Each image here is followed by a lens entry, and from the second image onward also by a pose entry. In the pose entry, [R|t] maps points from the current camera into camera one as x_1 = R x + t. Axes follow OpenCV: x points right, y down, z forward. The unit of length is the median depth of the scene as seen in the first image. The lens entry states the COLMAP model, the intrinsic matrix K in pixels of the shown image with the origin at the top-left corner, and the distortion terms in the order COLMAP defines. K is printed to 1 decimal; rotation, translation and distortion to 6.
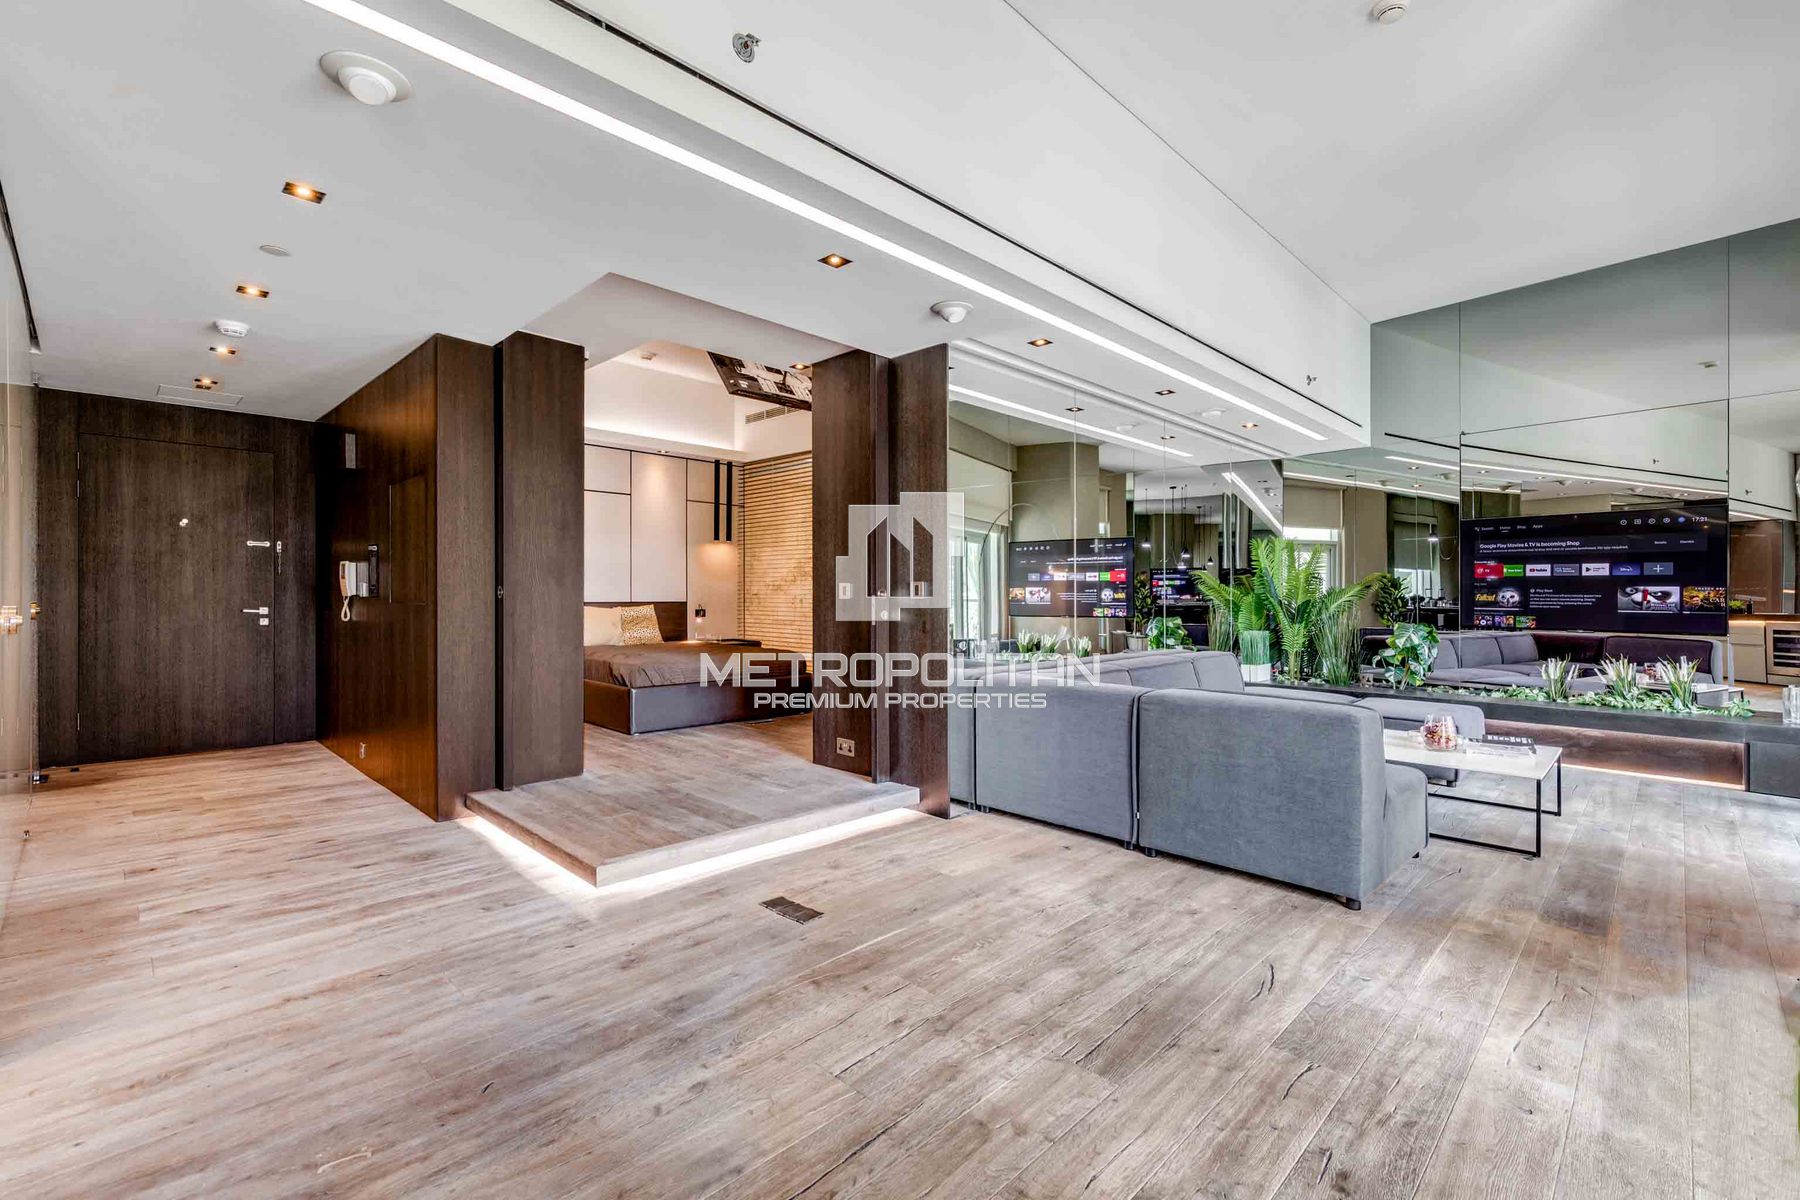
lens RADIAL K [[782.5, 0, 900.0], [0, 782.5, 600.0], [0, 0, 1]] dist [0.000263, 0.000057]
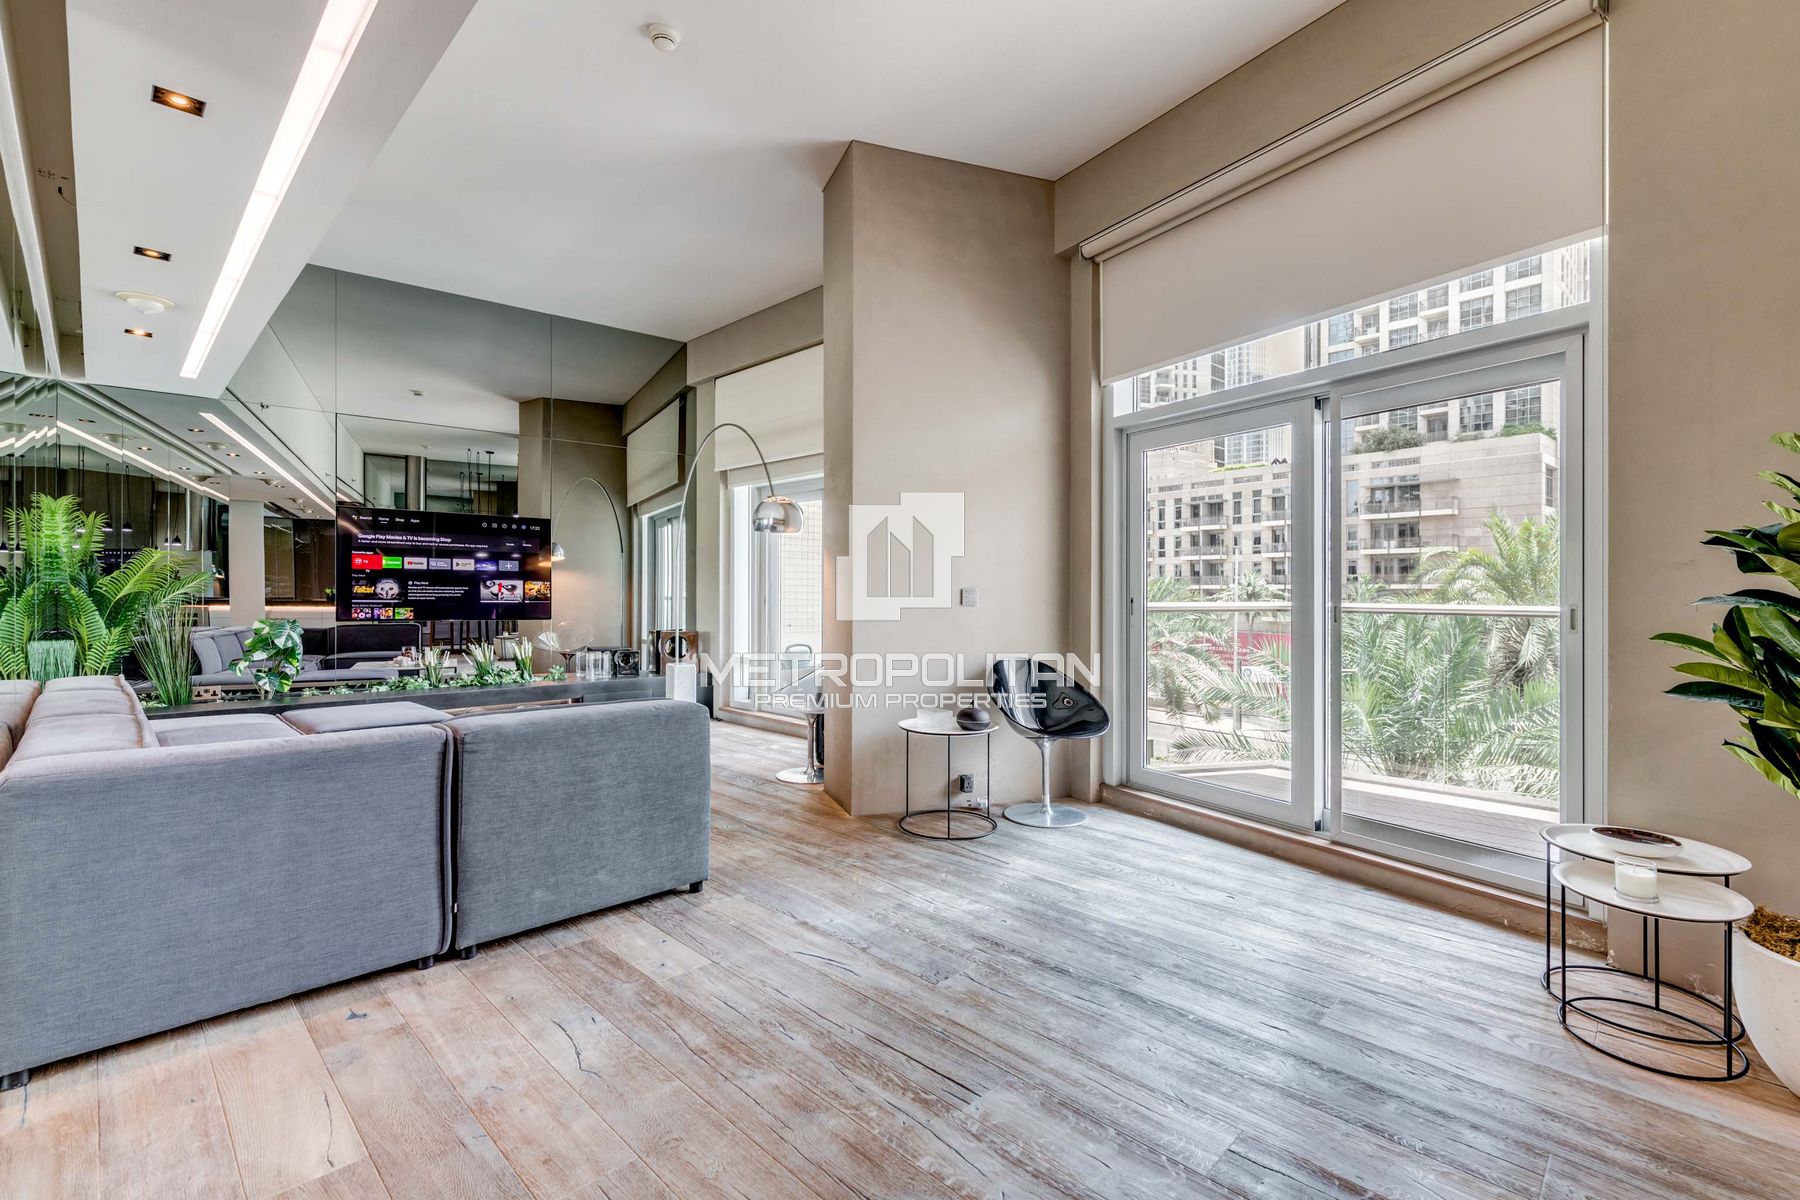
lens RADIAL K [[802.0, 0, 904.0], [0, 802.0, 584.2], [0, 0, 1]] dist [0.001538, 0.000223]
pose [[-0.000906, 0.005606, 0.999984, -0.258657], [-0.001377, 0.999983, -0.005607, -0.005543], [-0.999999, -0.001382, -0.000898, 0.379606]]
